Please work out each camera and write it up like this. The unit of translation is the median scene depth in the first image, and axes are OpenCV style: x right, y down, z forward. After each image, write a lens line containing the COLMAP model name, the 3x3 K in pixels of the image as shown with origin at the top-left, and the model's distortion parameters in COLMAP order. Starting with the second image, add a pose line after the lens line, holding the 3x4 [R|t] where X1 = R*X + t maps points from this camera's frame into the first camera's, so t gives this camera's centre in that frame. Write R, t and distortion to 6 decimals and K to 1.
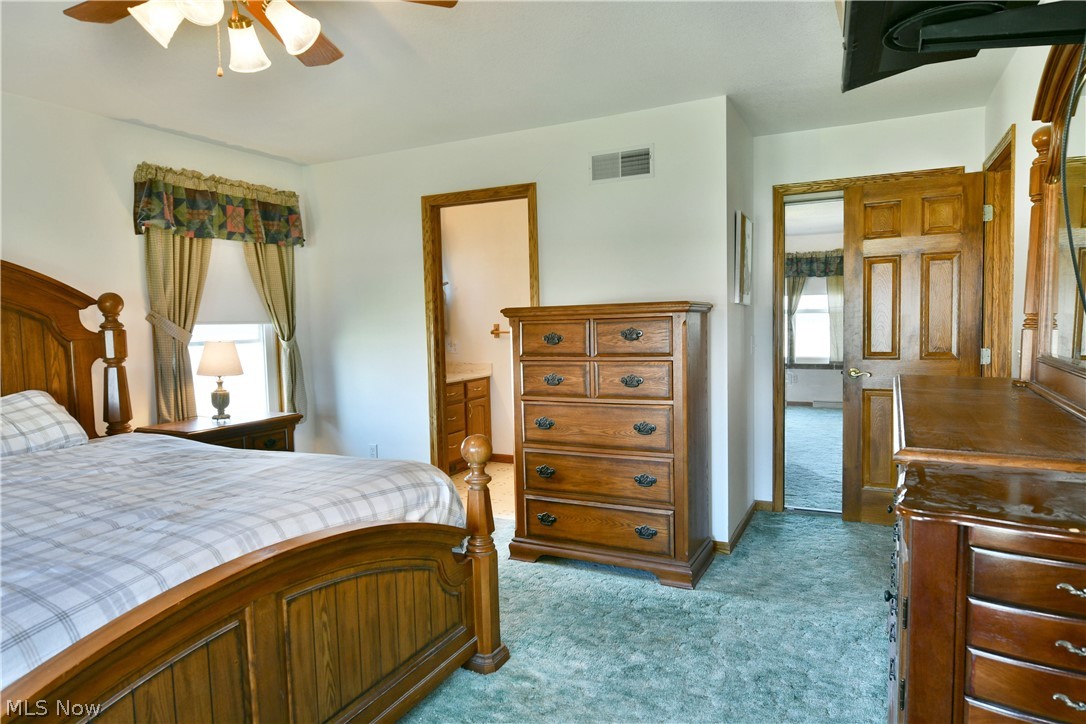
lens RADIAL K [[660.4, 0, 540.5], [0, 660.4, 362.0], [0, 0, 1]] dist [-0.009126, -0.005361]
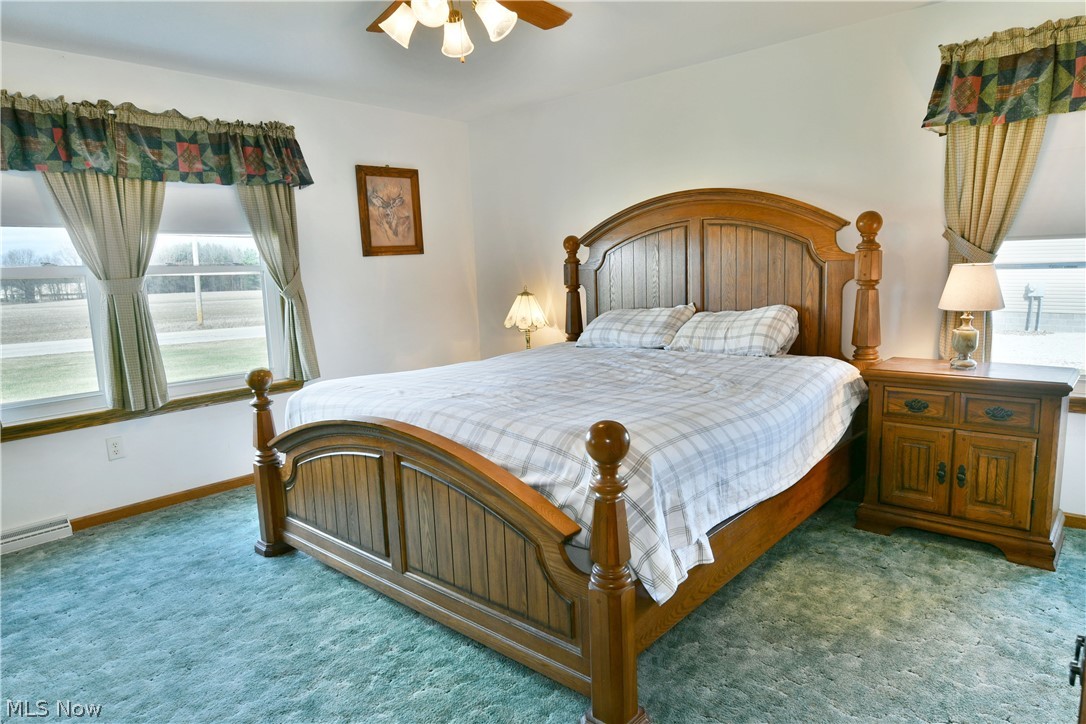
lens RADIAL K [[660.4, 0, 540.5], [0, 660.4, 362.0], [0, 0, 1]] dist [-0.009126, -0.005361]
pose [[-0.252846, 0.170308, -0.952399, 0.417897], [-0.018405, 0.983360, 0.180731, -0.055209], [0.967331, 0.063226, -0.245504, 0.803176]]
